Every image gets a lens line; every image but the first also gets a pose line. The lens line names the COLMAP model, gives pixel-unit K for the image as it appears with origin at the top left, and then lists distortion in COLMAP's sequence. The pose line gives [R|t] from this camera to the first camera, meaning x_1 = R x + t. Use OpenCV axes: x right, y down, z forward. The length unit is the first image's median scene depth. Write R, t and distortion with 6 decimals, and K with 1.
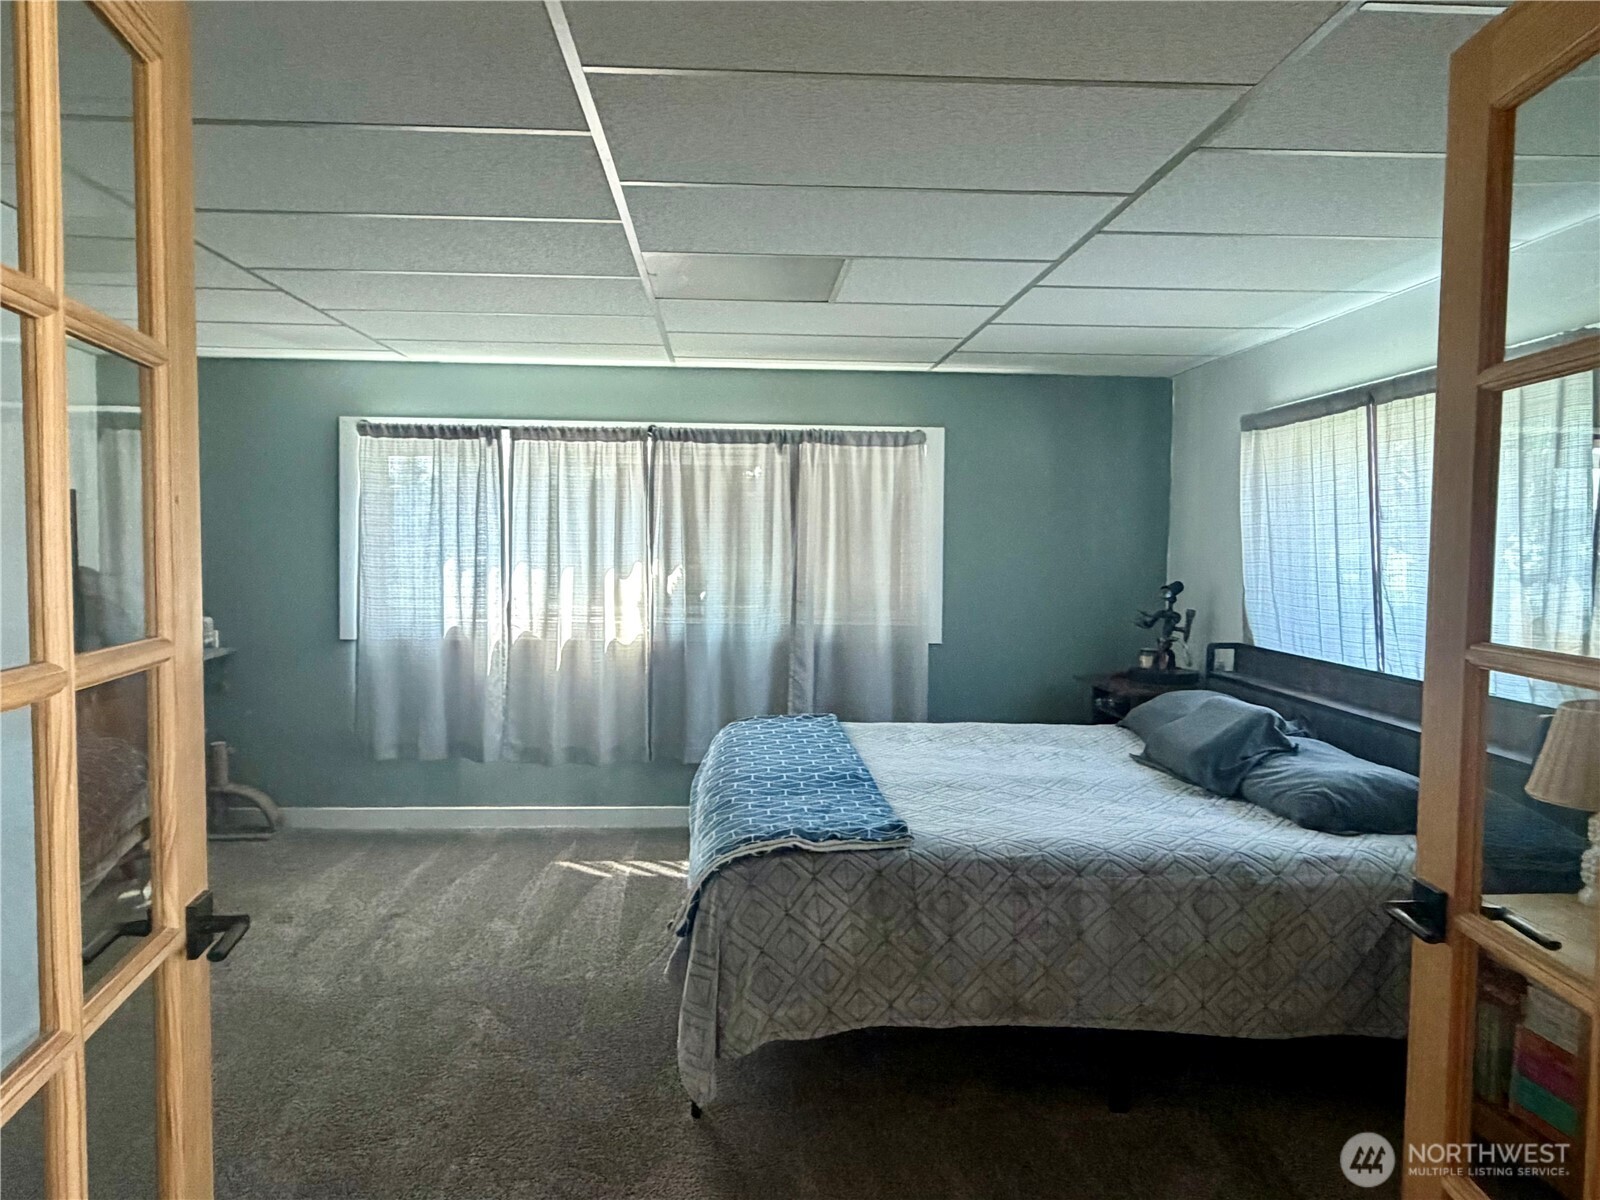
lens RADIAL K [[1093.9, 0, 807.6], [0, 1093.9, 600.6], [0, 0, 1]] dist [-0.000201, -0.001267]
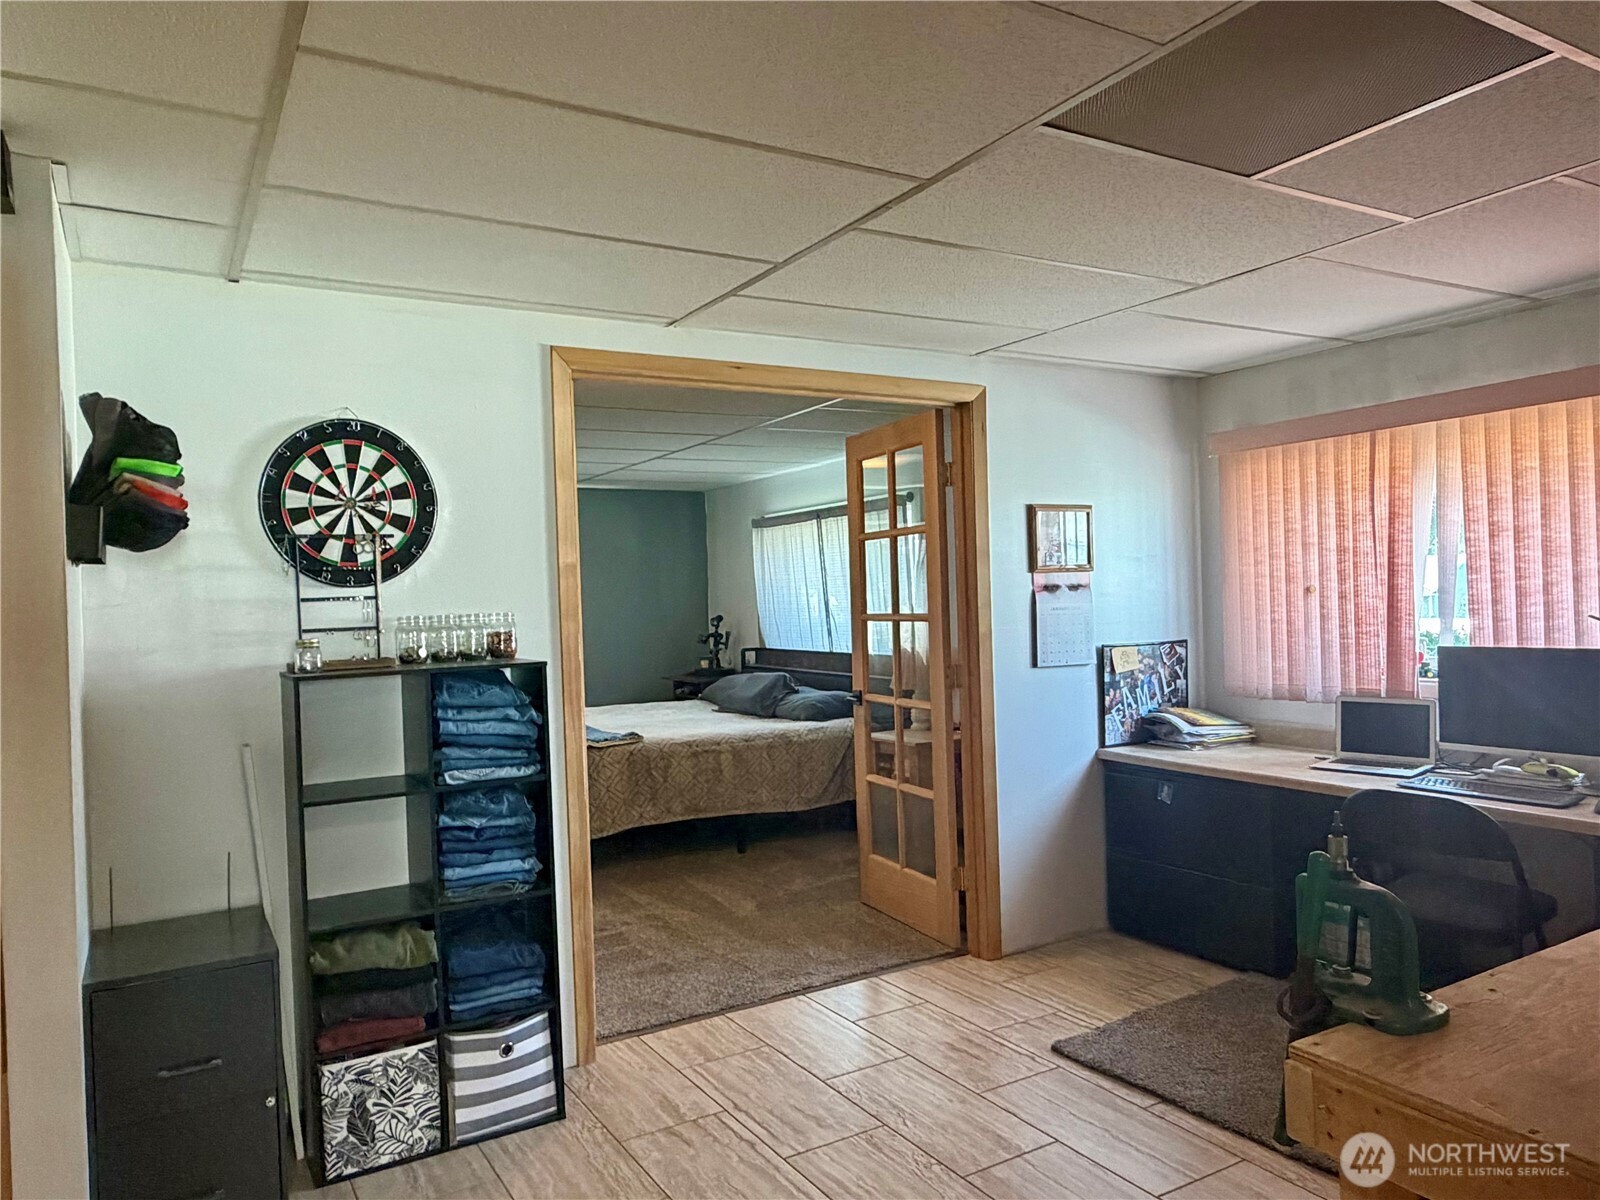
lens RADIAL K [[1093.9, 0, 797.8], [0, 1093.9, 601.6], [0, 0, 1]] dist [-0.000201, -0.001267]
pose [[0.888945, -0.043857, 0.455910, -0.432174], [0.068697, 0.996912, -0.038046, 0.046125], [-0.452833, 0.065140, 0.889212, -0.744301]]
